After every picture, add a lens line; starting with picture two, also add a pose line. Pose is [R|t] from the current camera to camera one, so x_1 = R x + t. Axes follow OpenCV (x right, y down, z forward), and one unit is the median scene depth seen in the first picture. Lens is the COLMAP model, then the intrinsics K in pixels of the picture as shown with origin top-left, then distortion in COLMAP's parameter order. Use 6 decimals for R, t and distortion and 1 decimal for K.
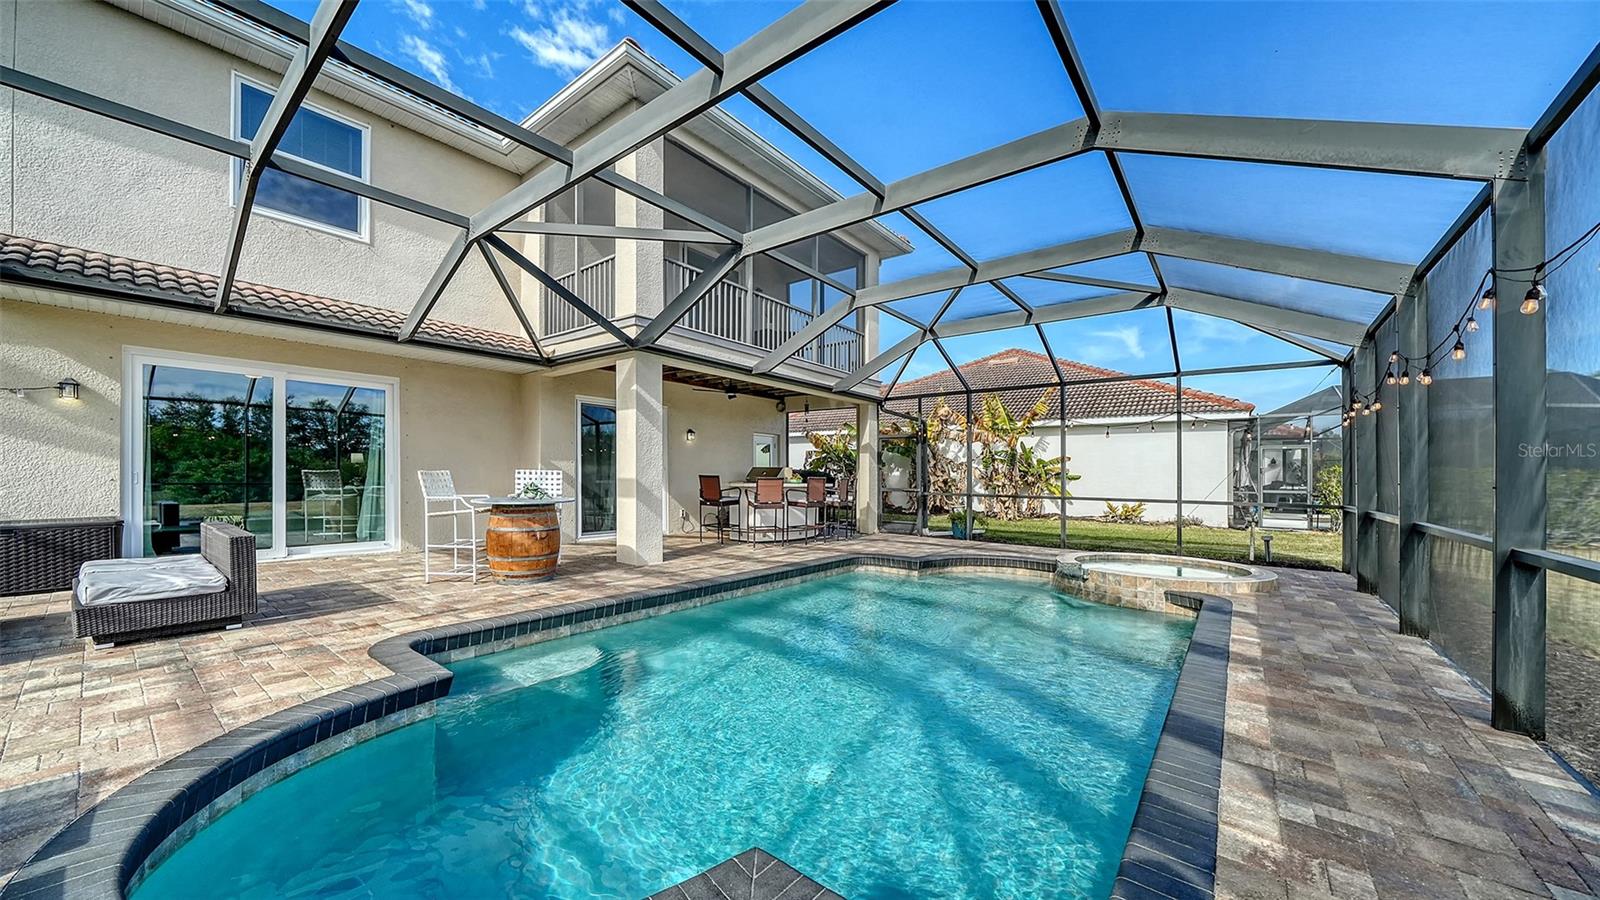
lens RADIAL K [[555.3, 0, 789.7], [0, 555.3, 465.6], [0, 0, 1]] dist [-0.003047, -0.000445]
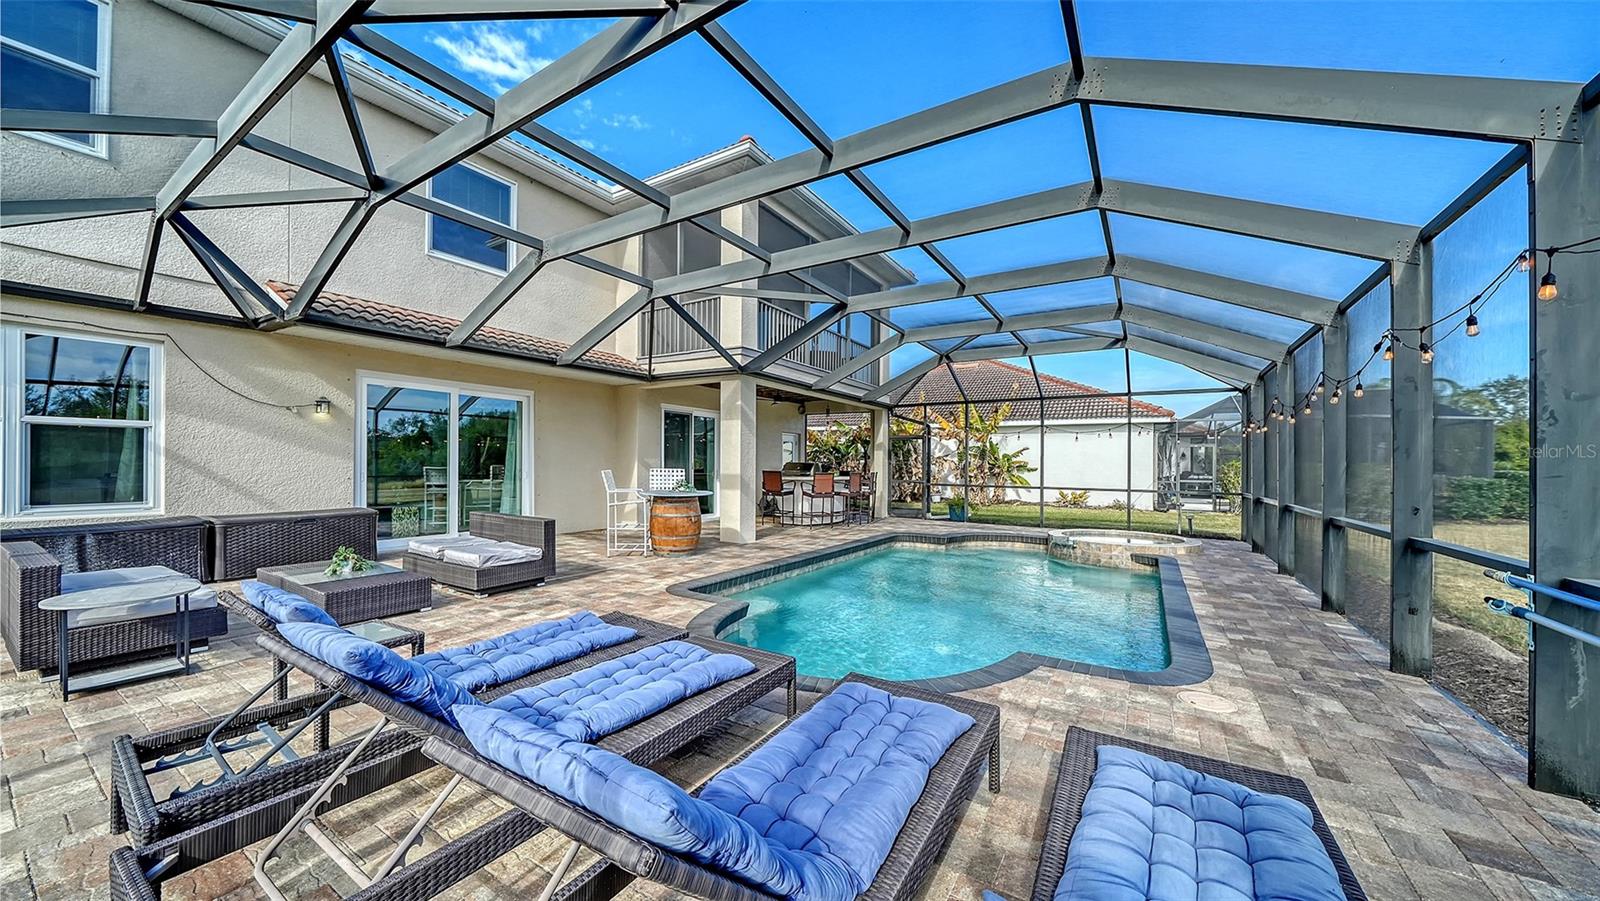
lens RADIAL K [[557.2, 0, 791.2], [0, 557.2, 455.1], [0, 0, 1]] dist [-0.003332, -0.000542]
pose [[0.993478, 0.002074, 0.114004, -0.288137], [-0.002395, 0.999994, 0.002681, -0.024167], [-0.113997, -0.002936, 0.993477, -0.261590]]
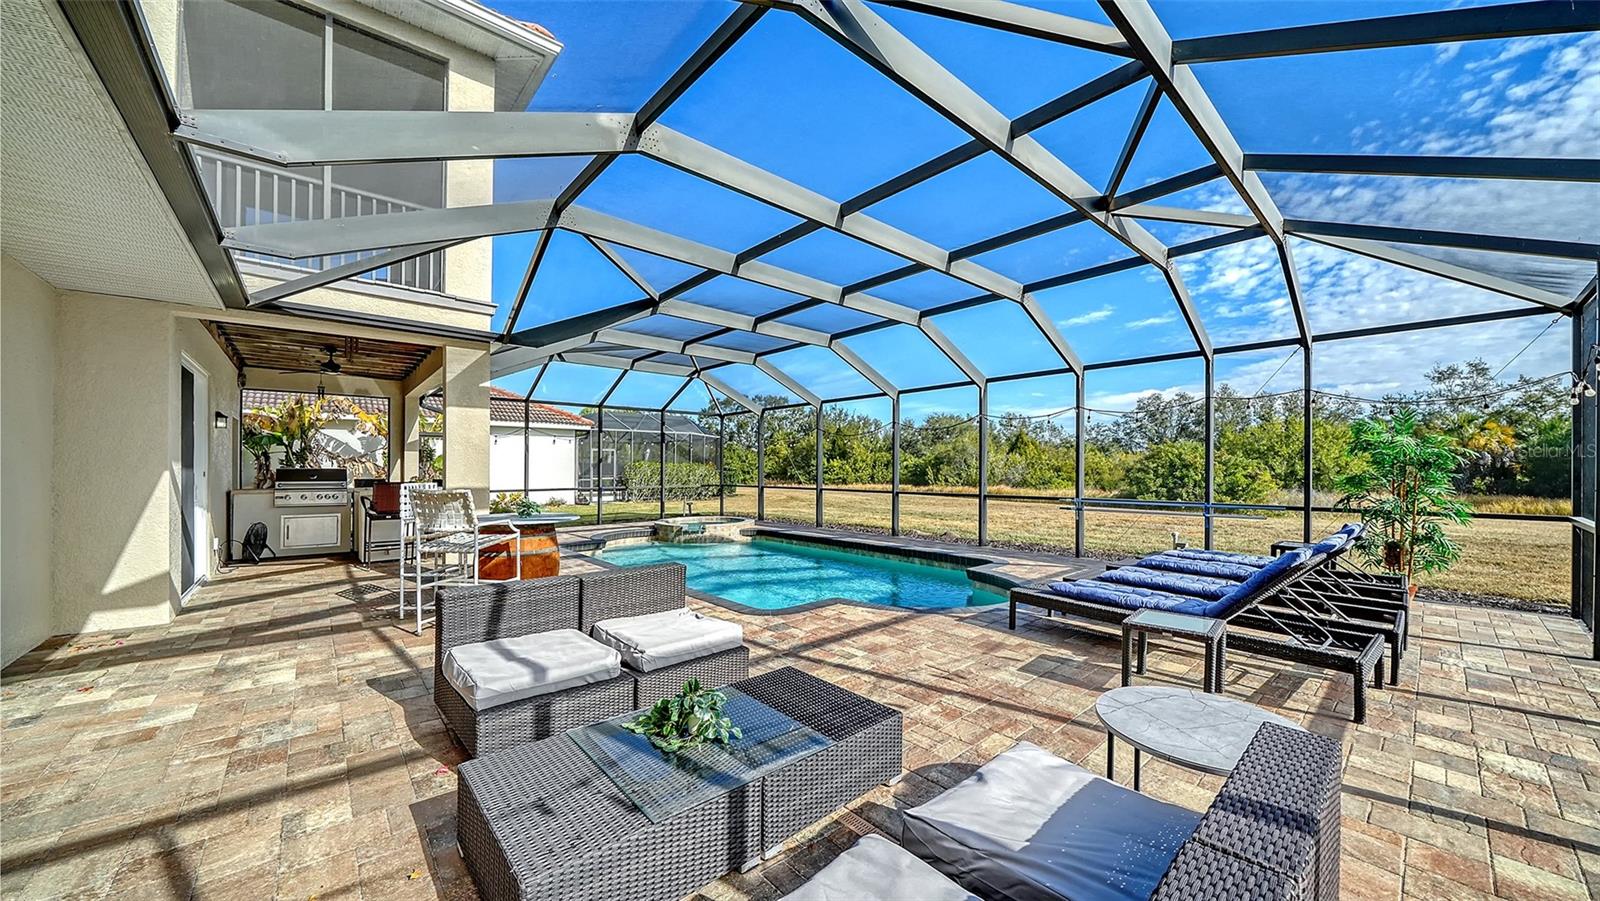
lens RADIAL K [[557.2, 0, 794.7], [0, 557.2, 462.8], [0, 0, 1]] dist [-0.003332, -0.000542]
pose [[0.181057, -0.003864, 0.983465, -1.007705], [-0.009478, 0.999939, 0.005673, -0.023574], [-0.983427, -0.010349, 0.181009, 0.351306]]
